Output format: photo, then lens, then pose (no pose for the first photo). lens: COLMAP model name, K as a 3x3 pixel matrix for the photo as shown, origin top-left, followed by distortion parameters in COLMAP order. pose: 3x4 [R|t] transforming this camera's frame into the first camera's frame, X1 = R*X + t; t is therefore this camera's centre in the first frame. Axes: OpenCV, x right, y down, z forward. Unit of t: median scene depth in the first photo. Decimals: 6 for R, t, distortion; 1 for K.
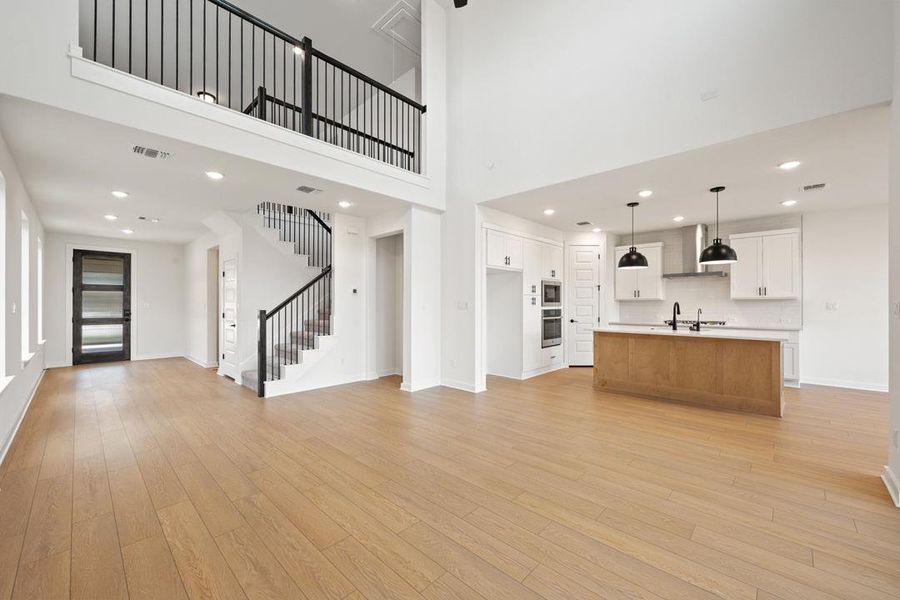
lens RADIAL K [[355.7, 0, 451.1], [0, 355.7, 302.9], [0, 0, 1]] dist [-0.000442, 0.000170]
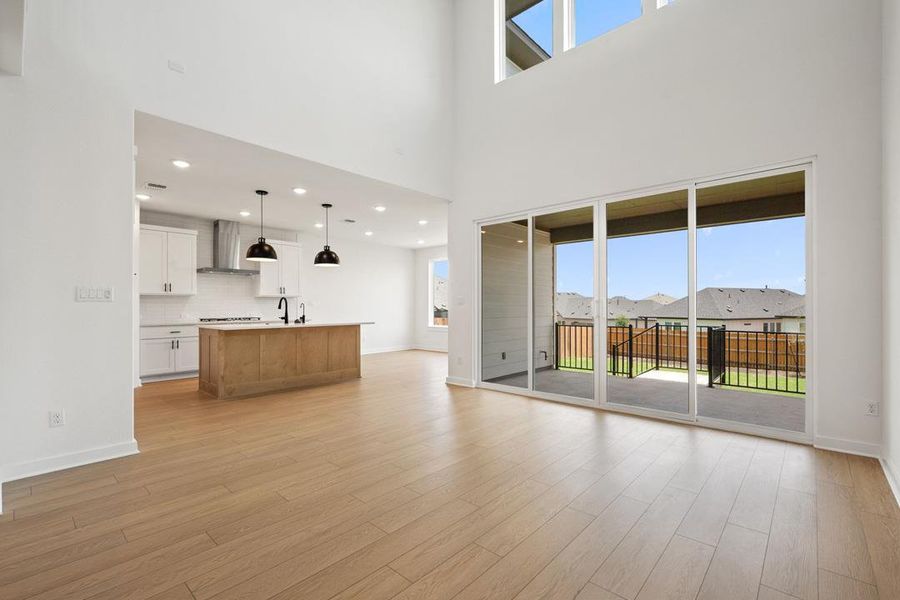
lens RADIAL K [[400.1, 0, 449.1], [0, 400.1, 304.4], [0, 0, 1]] dist [-0.001402, -0.000066]
pose [[-0.022863, 0.006873, 0.999715, -0.535937], [0.000989, 0.999976, -0.006852, 0.026145], [-0.999738, 0.000832, -0.022869, 0.506558]]
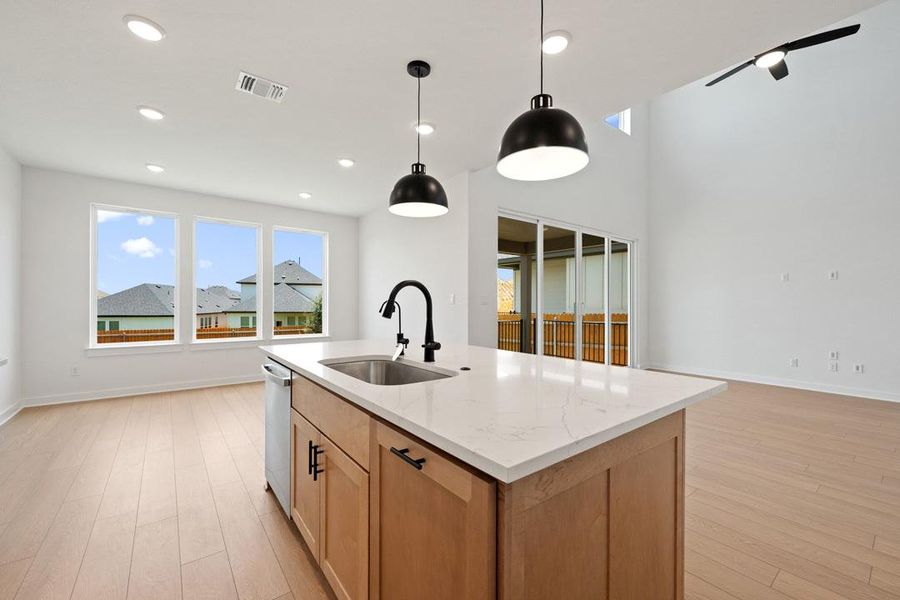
lens RADIAL K [[365.0, 0, 451.2], [0, 365.0, 303.3], [0, 0, 1]] dist [-0.000211, 0.000129]
pose [[-0.989440, -0.003157, 0.144906, 0.523647], [-0.003492, 0.999992, -0.002059, 0.016836], [-0.144898, -0.002544, -0.989443, 1.263431]]
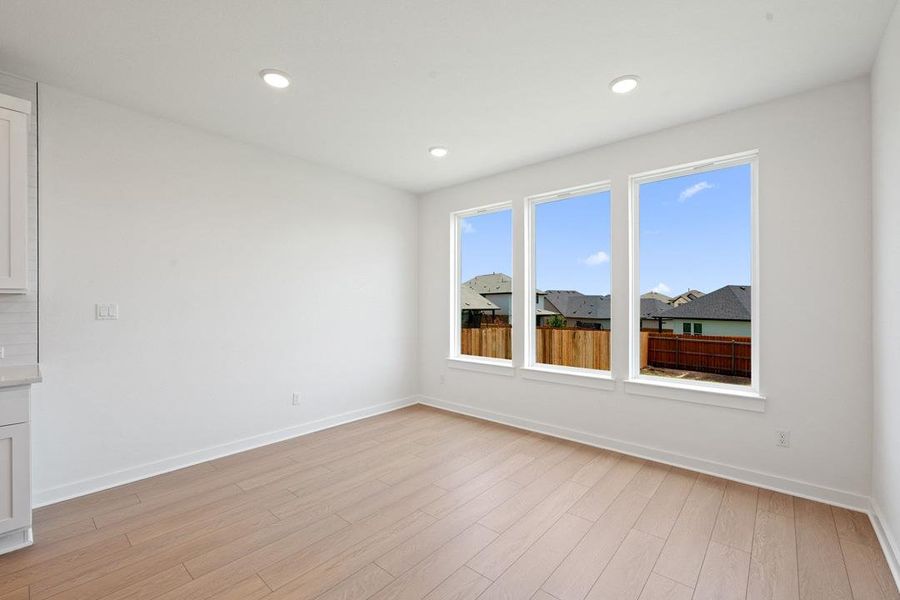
lens RADIAL K [[379.5, 0, 450.0], [0, 379.5, 300.0], [0, 0, 1]] dist [0.002251, 0.000295]
pose [[-0.045086, 0.011432, 0.998918, 0.604009], [-0.002458, 0.999930, -0.011555, -0.001366], [-0.998980, -0.002976, -0.045055, 0.600995]]
